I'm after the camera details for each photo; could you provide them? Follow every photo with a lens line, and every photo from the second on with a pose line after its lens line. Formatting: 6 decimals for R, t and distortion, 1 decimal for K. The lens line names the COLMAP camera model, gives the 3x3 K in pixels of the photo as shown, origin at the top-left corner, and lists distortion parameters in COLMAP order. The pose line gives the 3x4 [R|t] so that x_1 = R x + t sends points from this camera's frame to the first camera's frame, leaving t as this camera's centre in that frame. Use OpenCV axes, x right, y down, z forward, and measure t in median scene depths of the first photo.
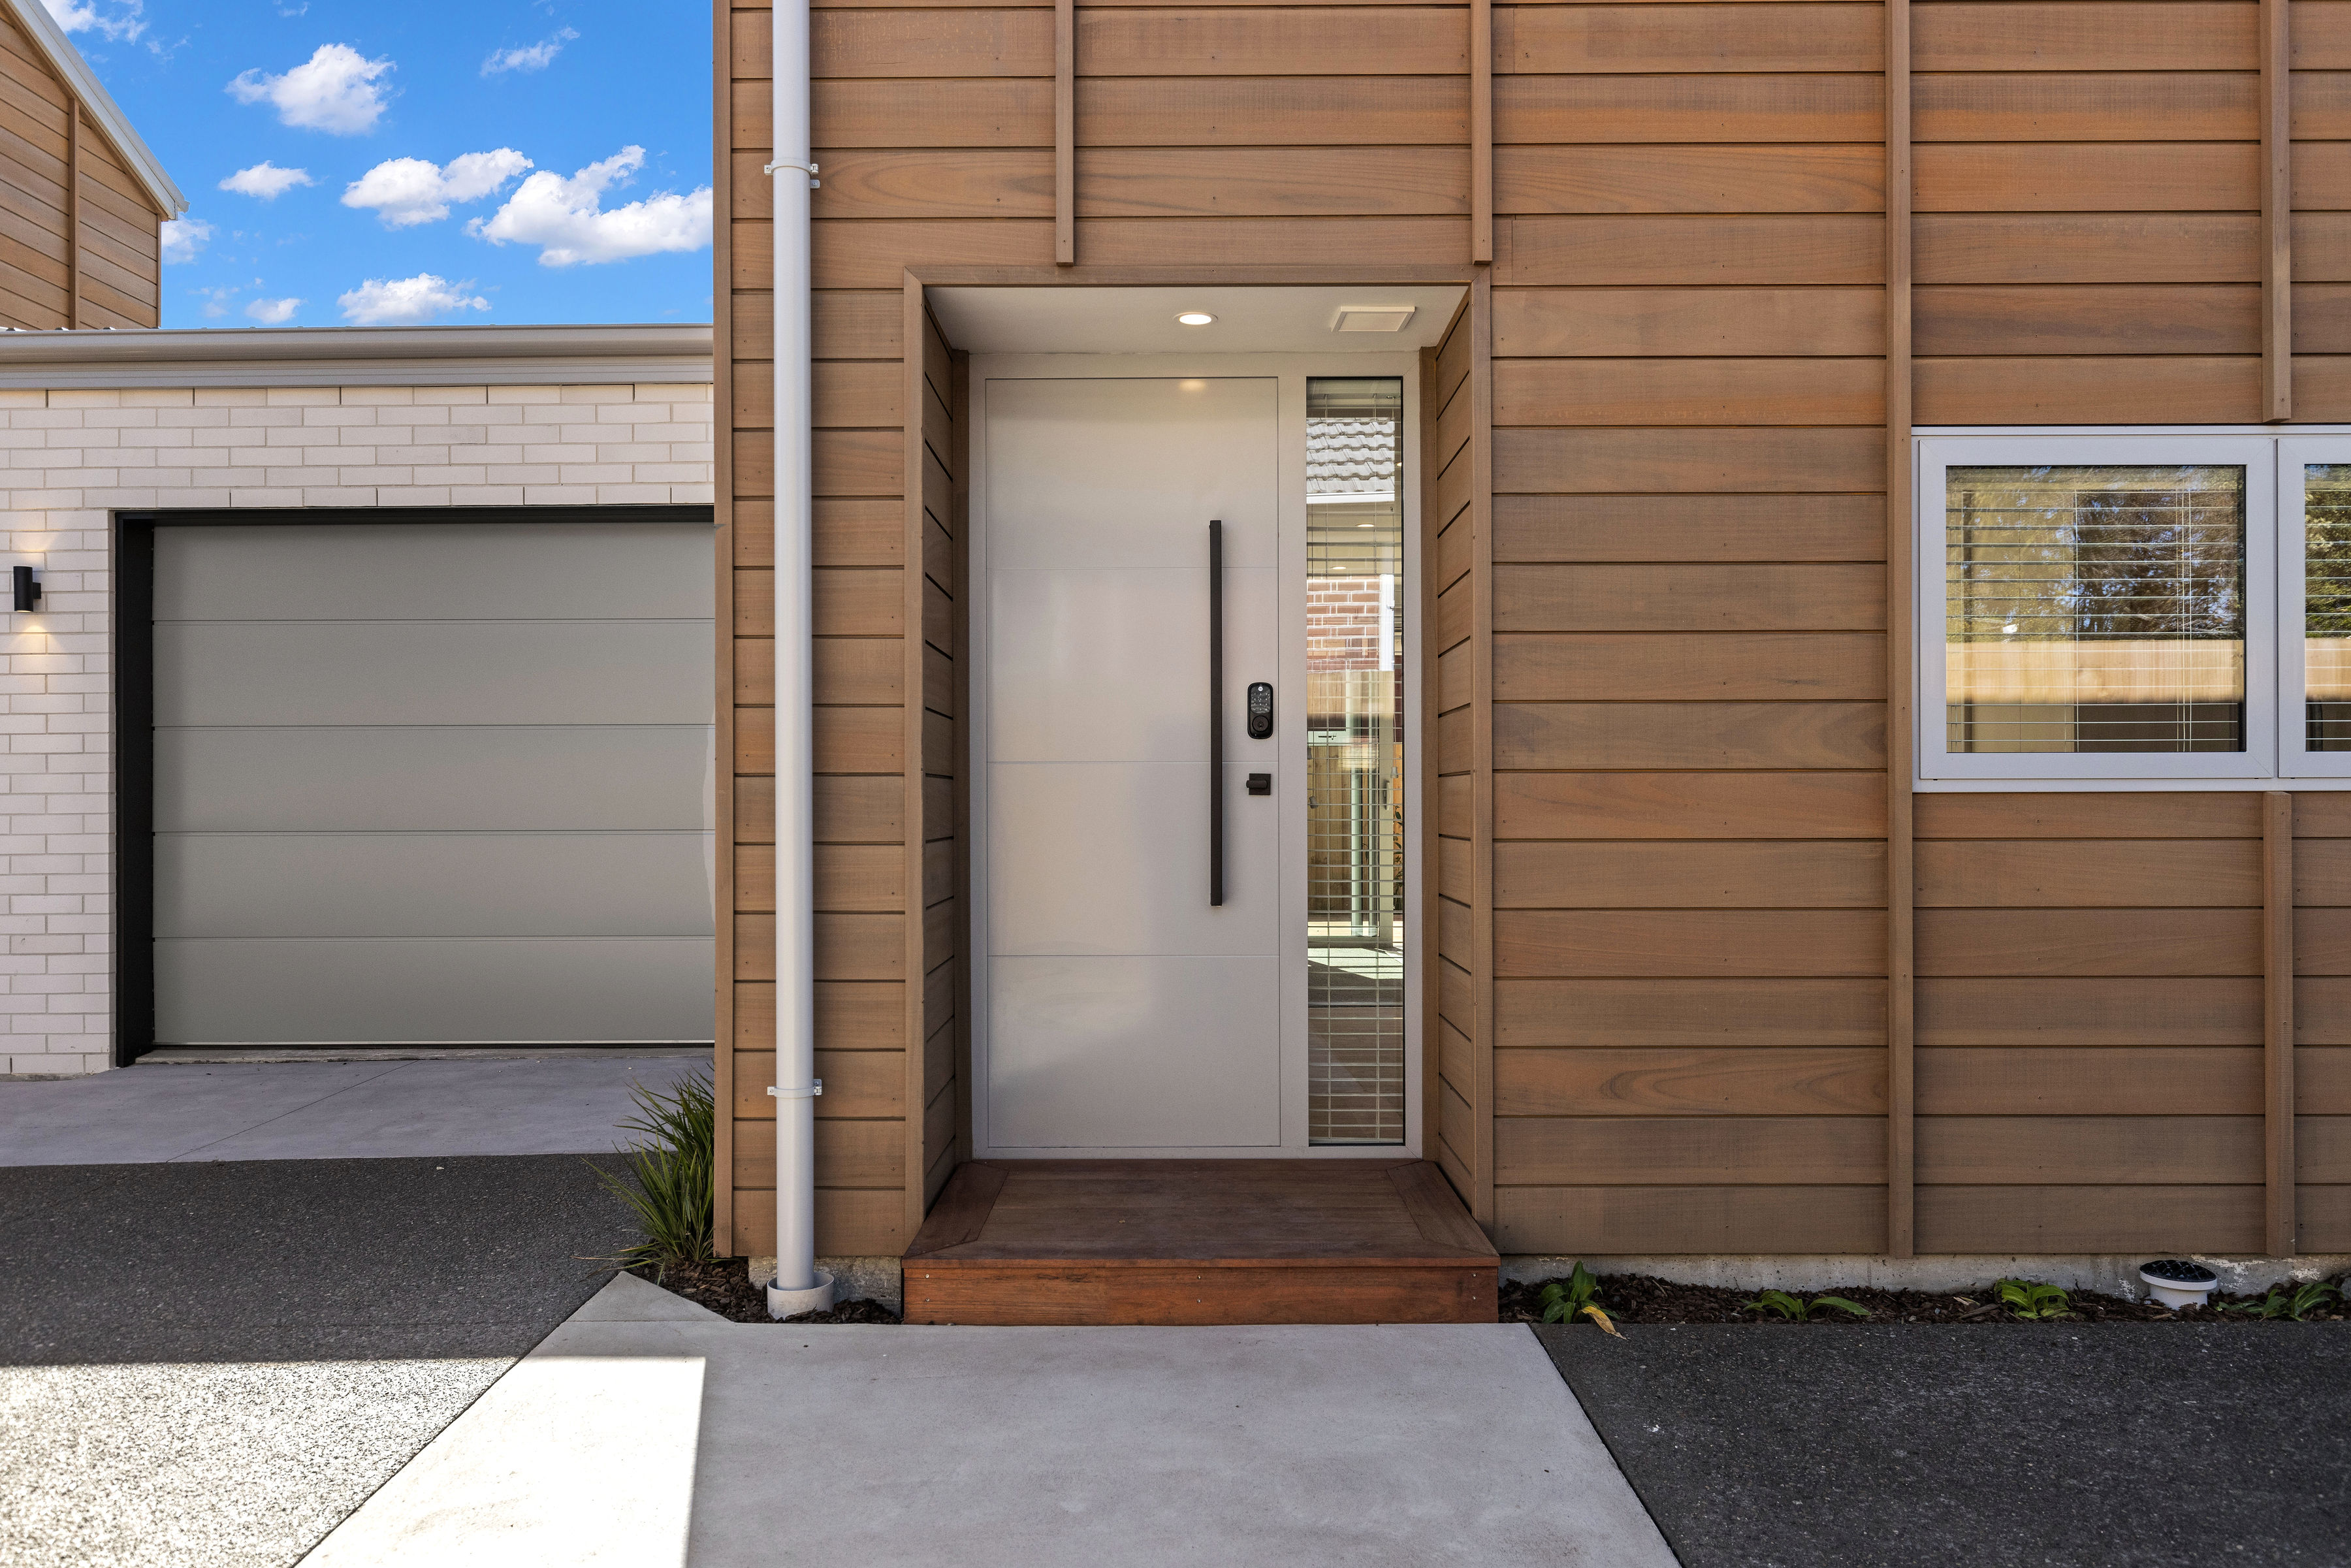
lens RADIAL K [[1607.3, 0, 1175.0], [0, 1607.3, 791.1], [0, 0, 1]] dist [-0.004325, -0.001447]
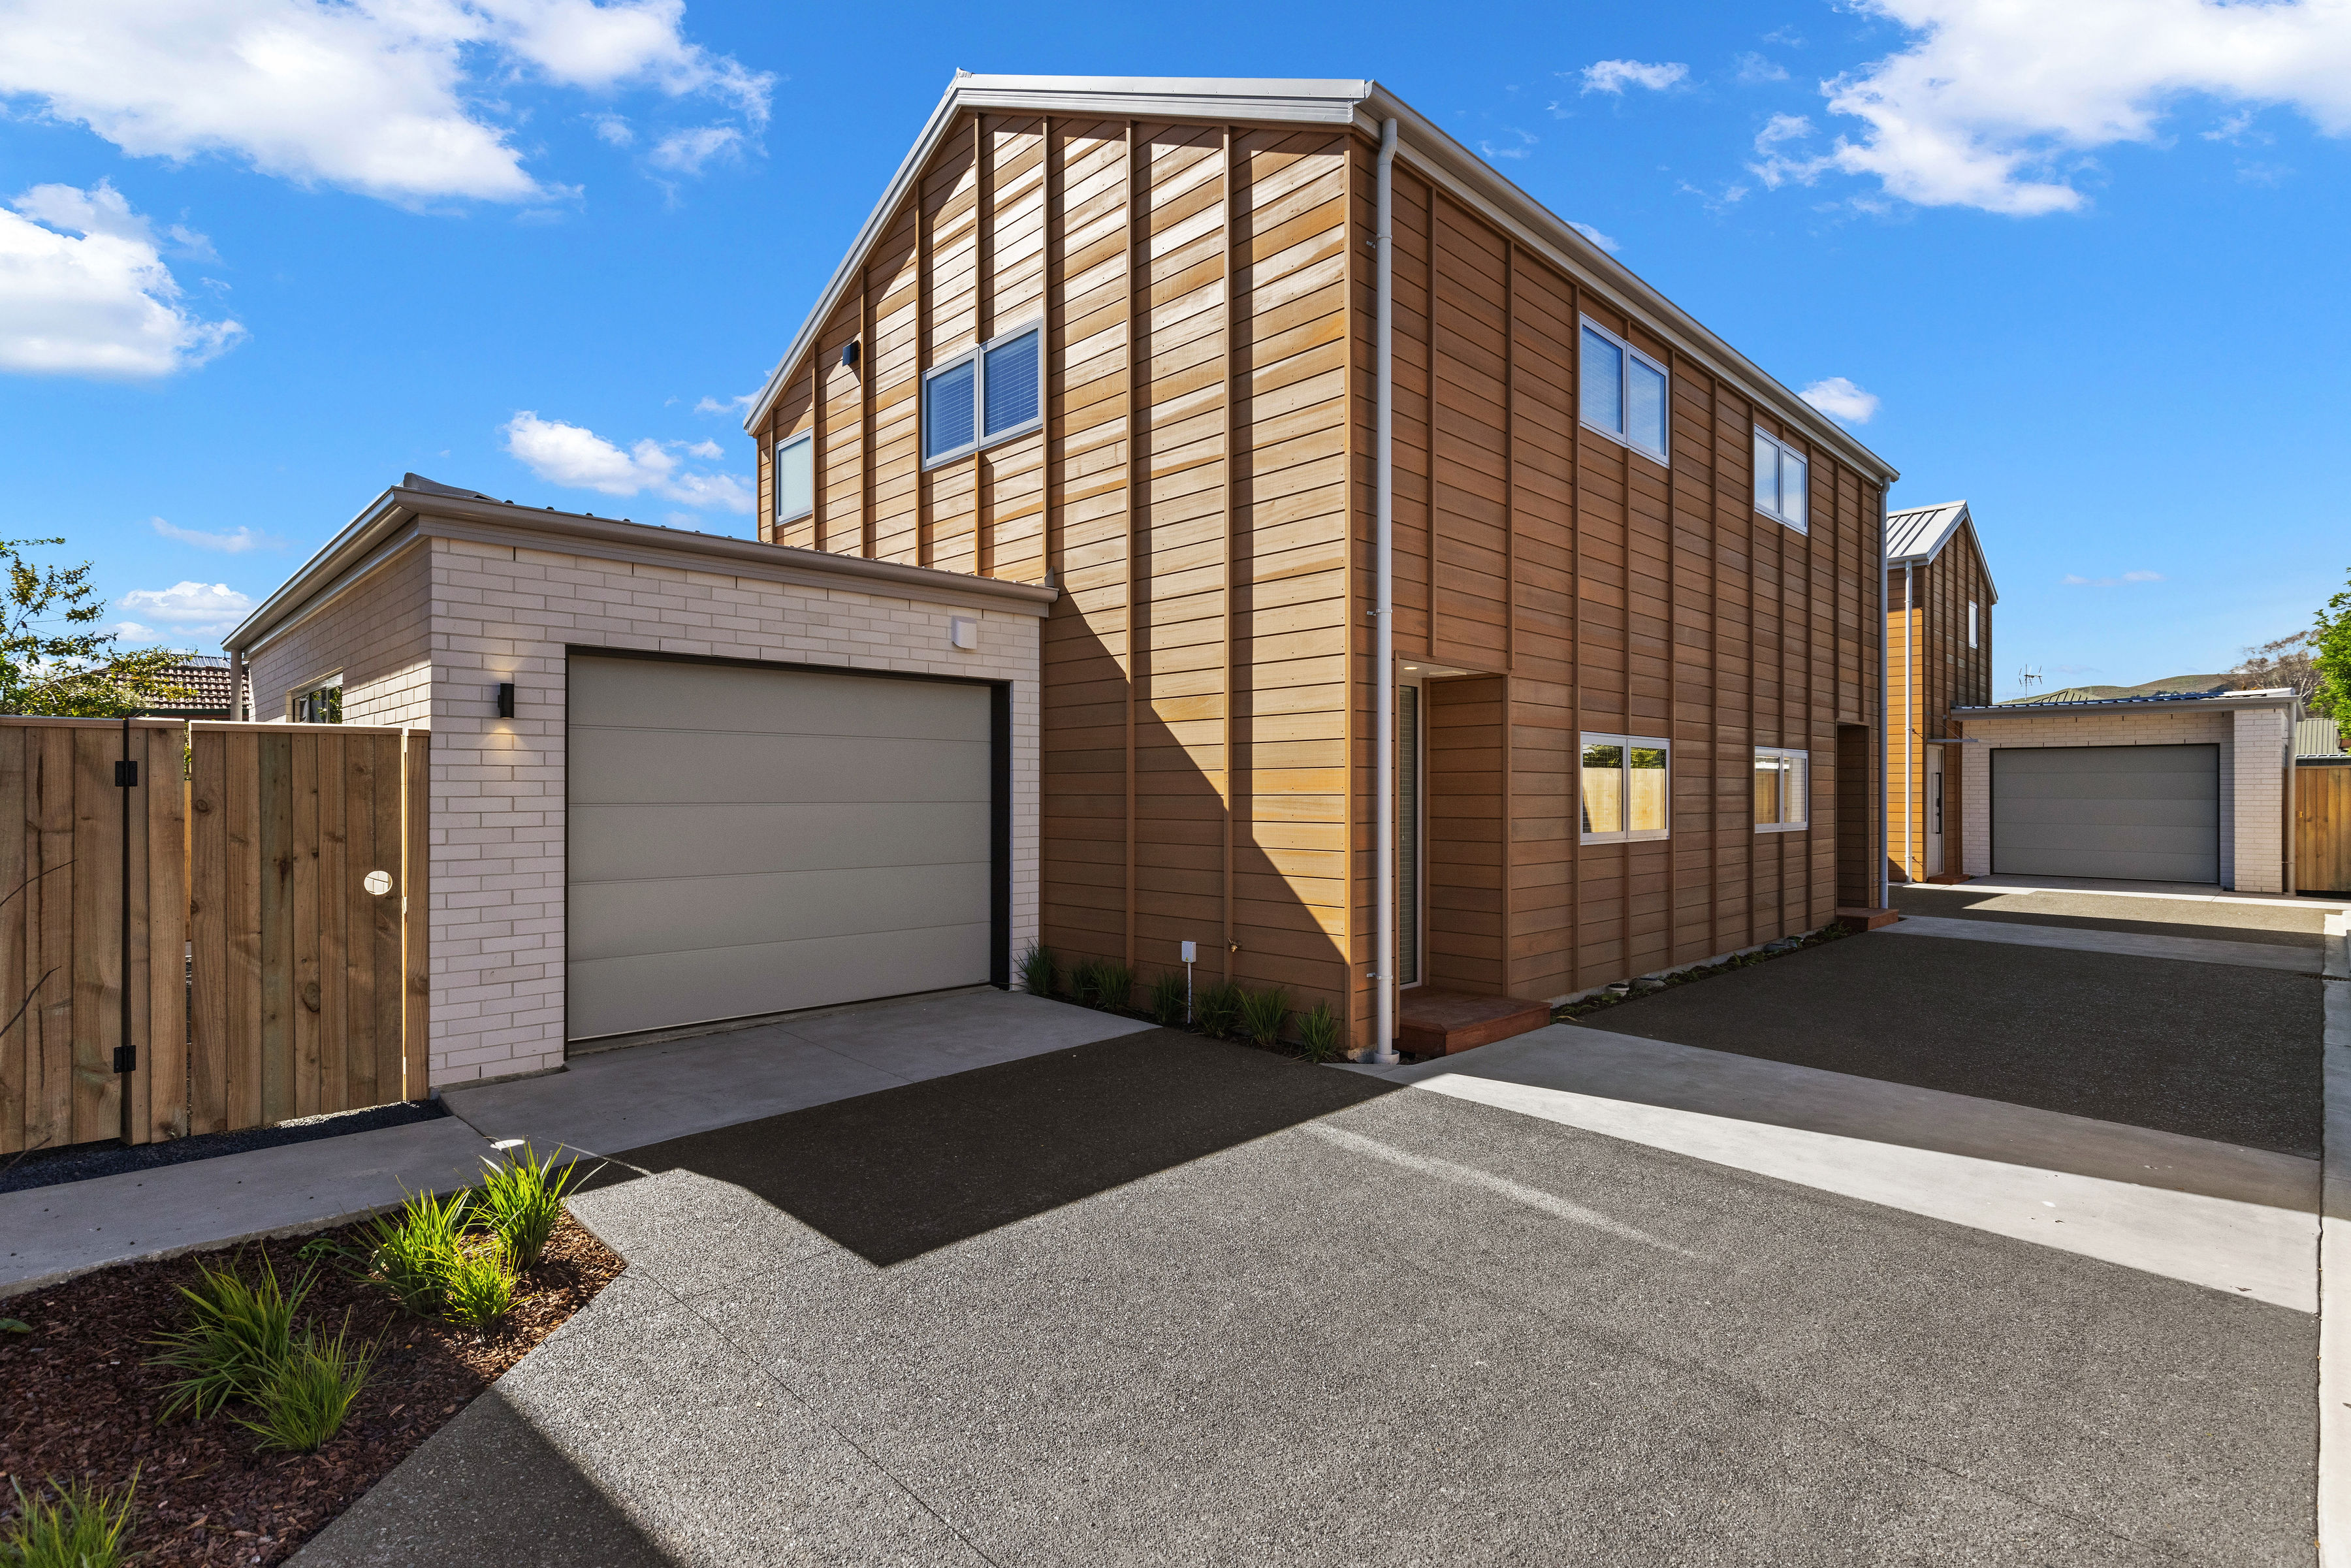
lens RADIAL K [[1114.0, 0, 1183.6], [0, 1114.0, 780.5], [0, 0, 1]] dist [-0.000183, -0.005589]
pose [[0.720873, 0.015333, 0.692898, -0.936398], [-0.007431, 0.999869, -0.014394, -0.052235], [-0.693028, 0.005227, 0.720892, -0.025843]]
